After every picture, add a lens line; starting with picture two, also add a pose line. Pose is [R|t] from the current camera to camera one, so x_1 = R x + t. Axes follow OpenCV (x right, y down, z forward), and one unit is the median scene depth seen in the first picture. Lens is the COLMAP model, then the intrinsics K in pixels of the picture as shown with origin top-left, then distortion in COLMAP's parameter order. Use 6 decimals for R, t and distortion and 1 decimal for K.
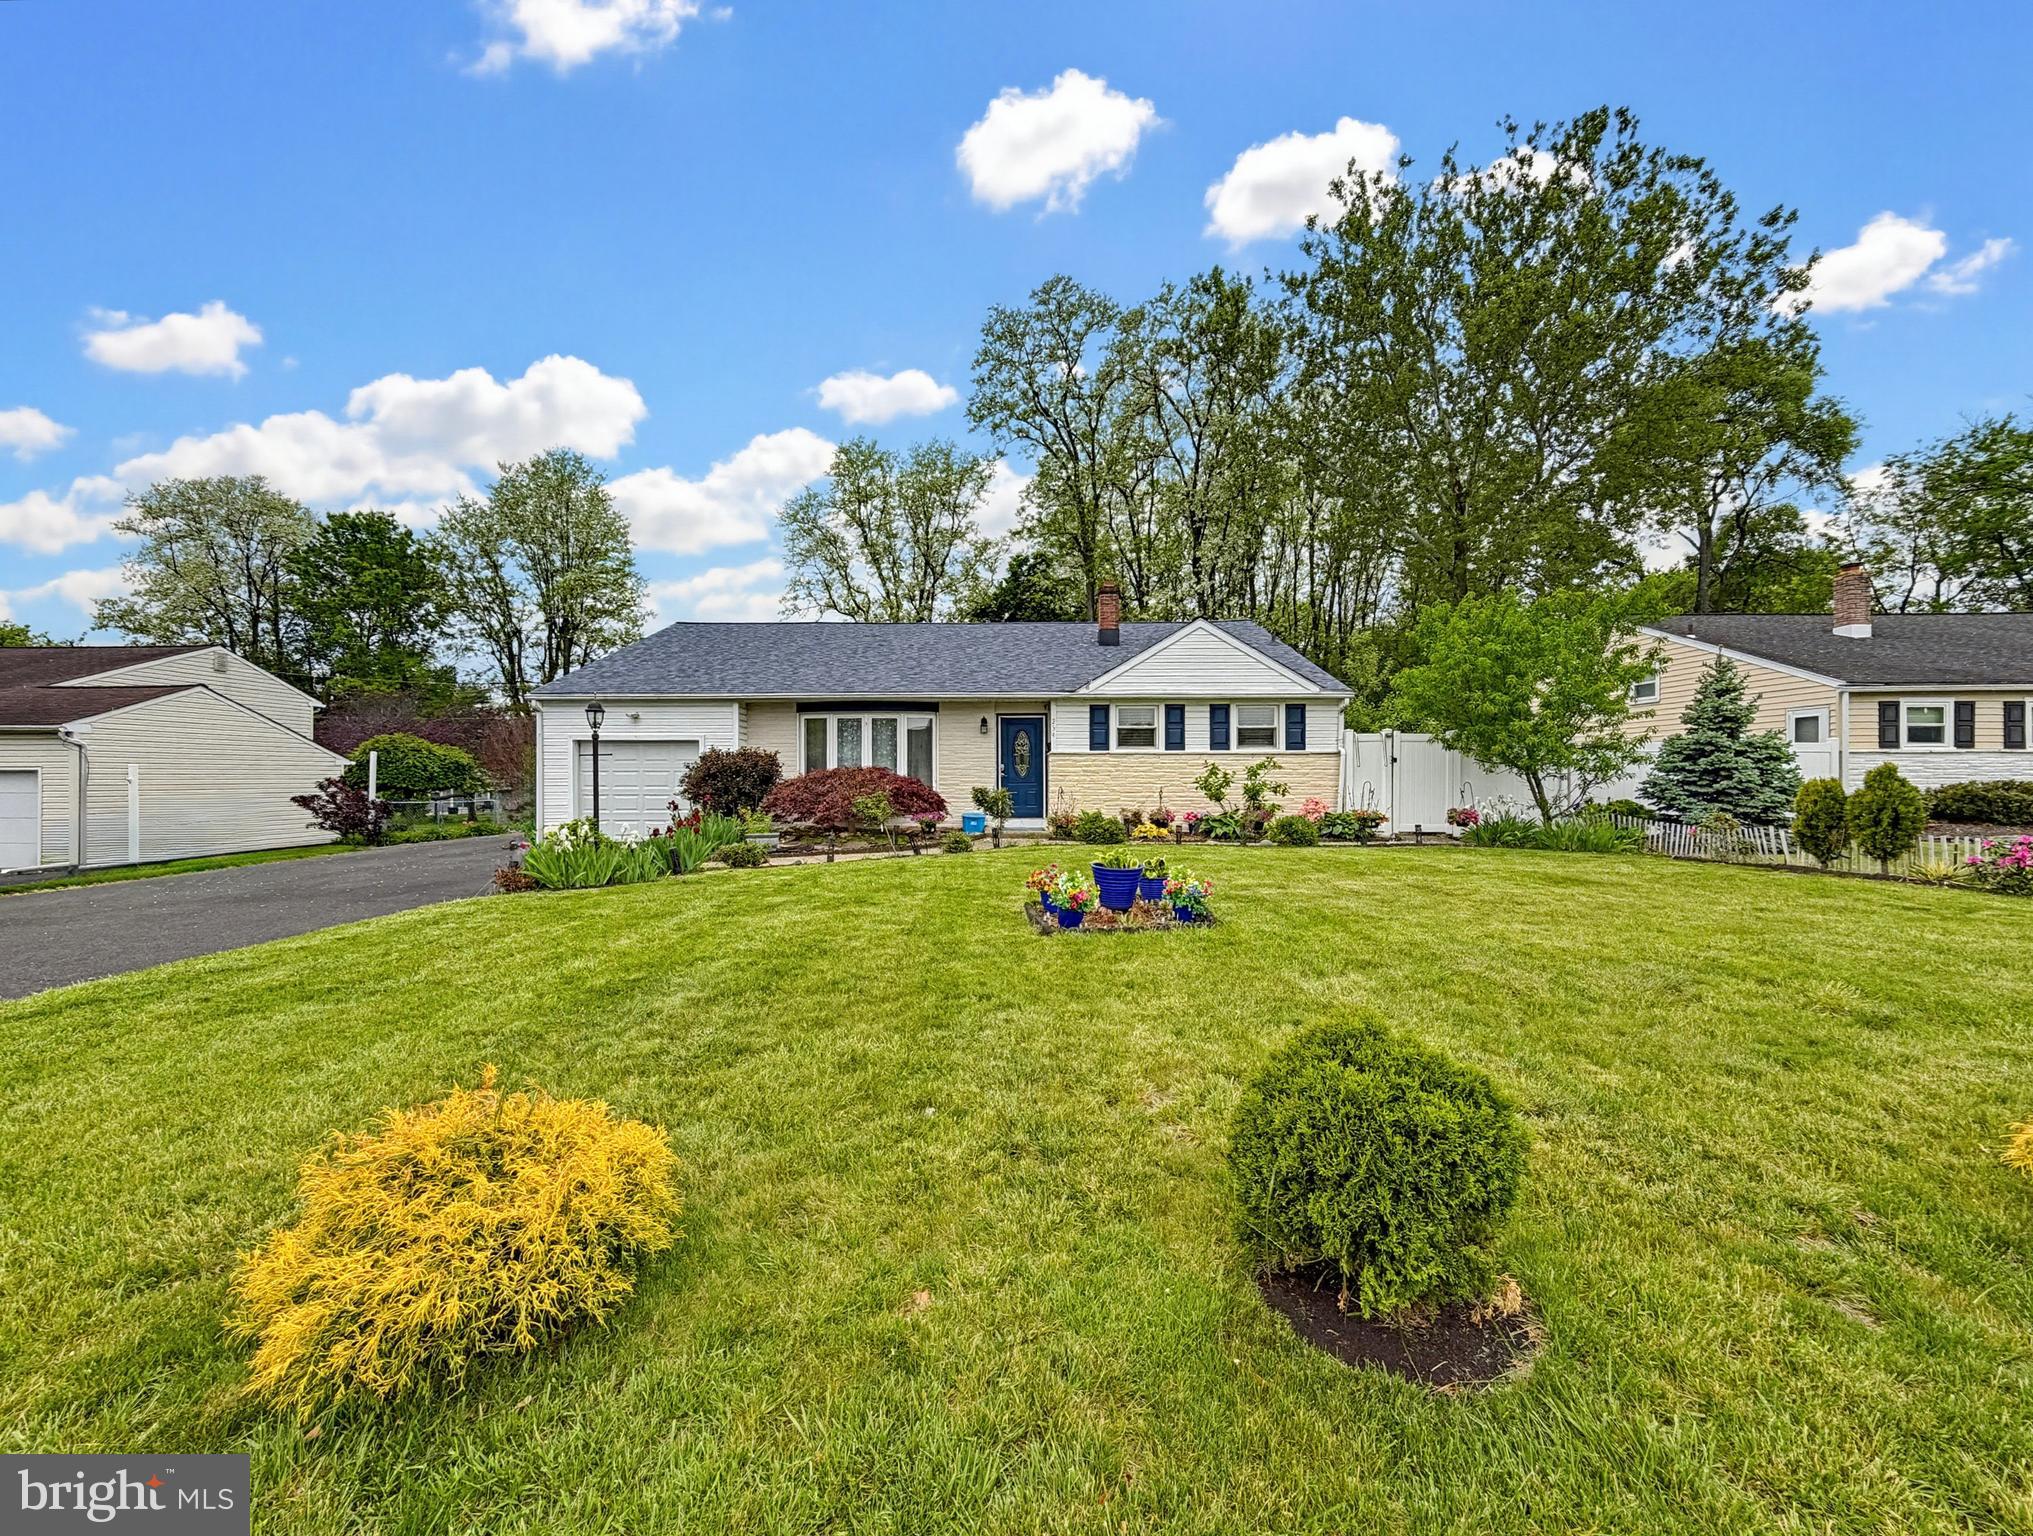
lens RADIAL K [[855.8, 0, 1005.2], [0, 855.8, 773.1], [0, 0, 1]] dist [-0.000047, 0.000075]
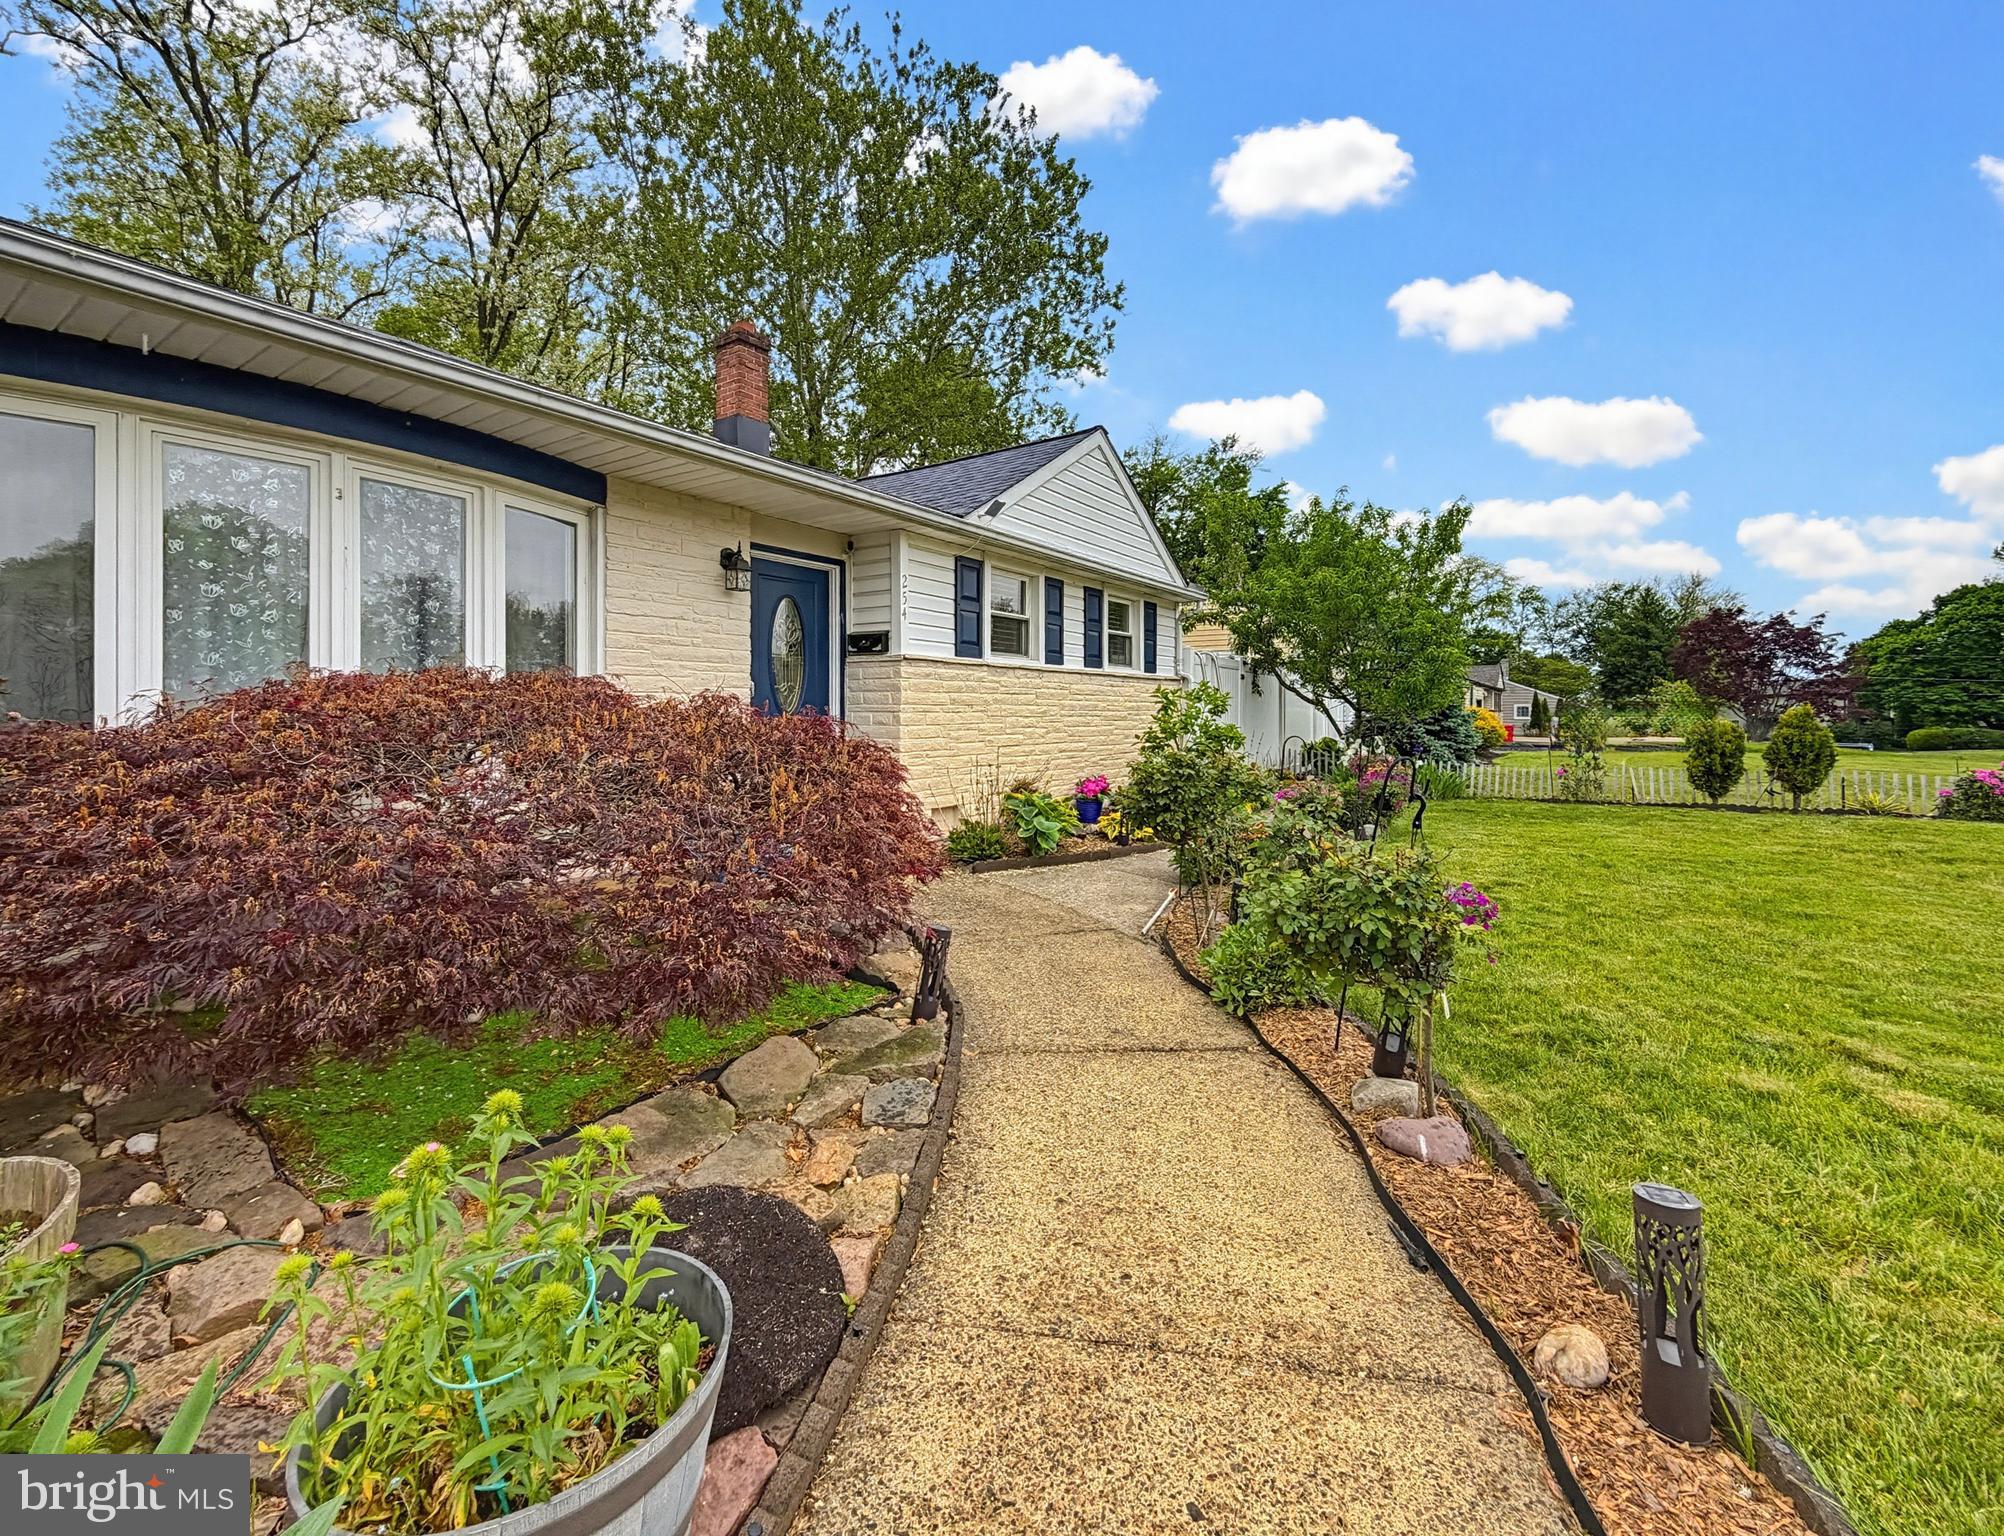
lens RADIAL K [[857.1, 0, 1001.3], [0, 857.1, 706.1], [0, 0, 1]] dist [0.000598, -0.000006]
pose [[0.559526, 0.004730, 0.828799, -0.107406], [-0.005805, 0.999982, -0.001788, -0.000066], [-0.828793, -0.003811, 0.559543, 0.307449]]
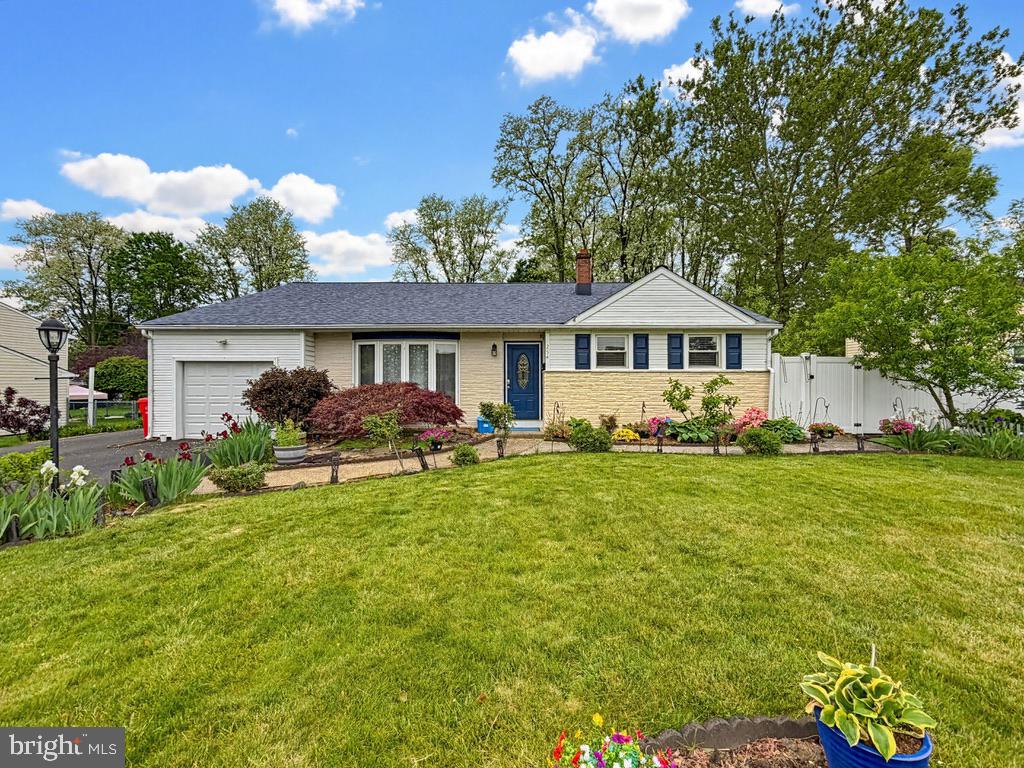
lens RADIAL K [[418.8, 0, 515.6], [0, 418.8, 380.4], [0, 0, 1]] dist [-0.002023, -0.000300]
pose [[0.999994, 0.001097, 0.003273, 0.002583], [-0.001130, 0.999951, 0.009857, -0.006606], [-0.003262, -0.009860, 0.999946, 0.153540]]
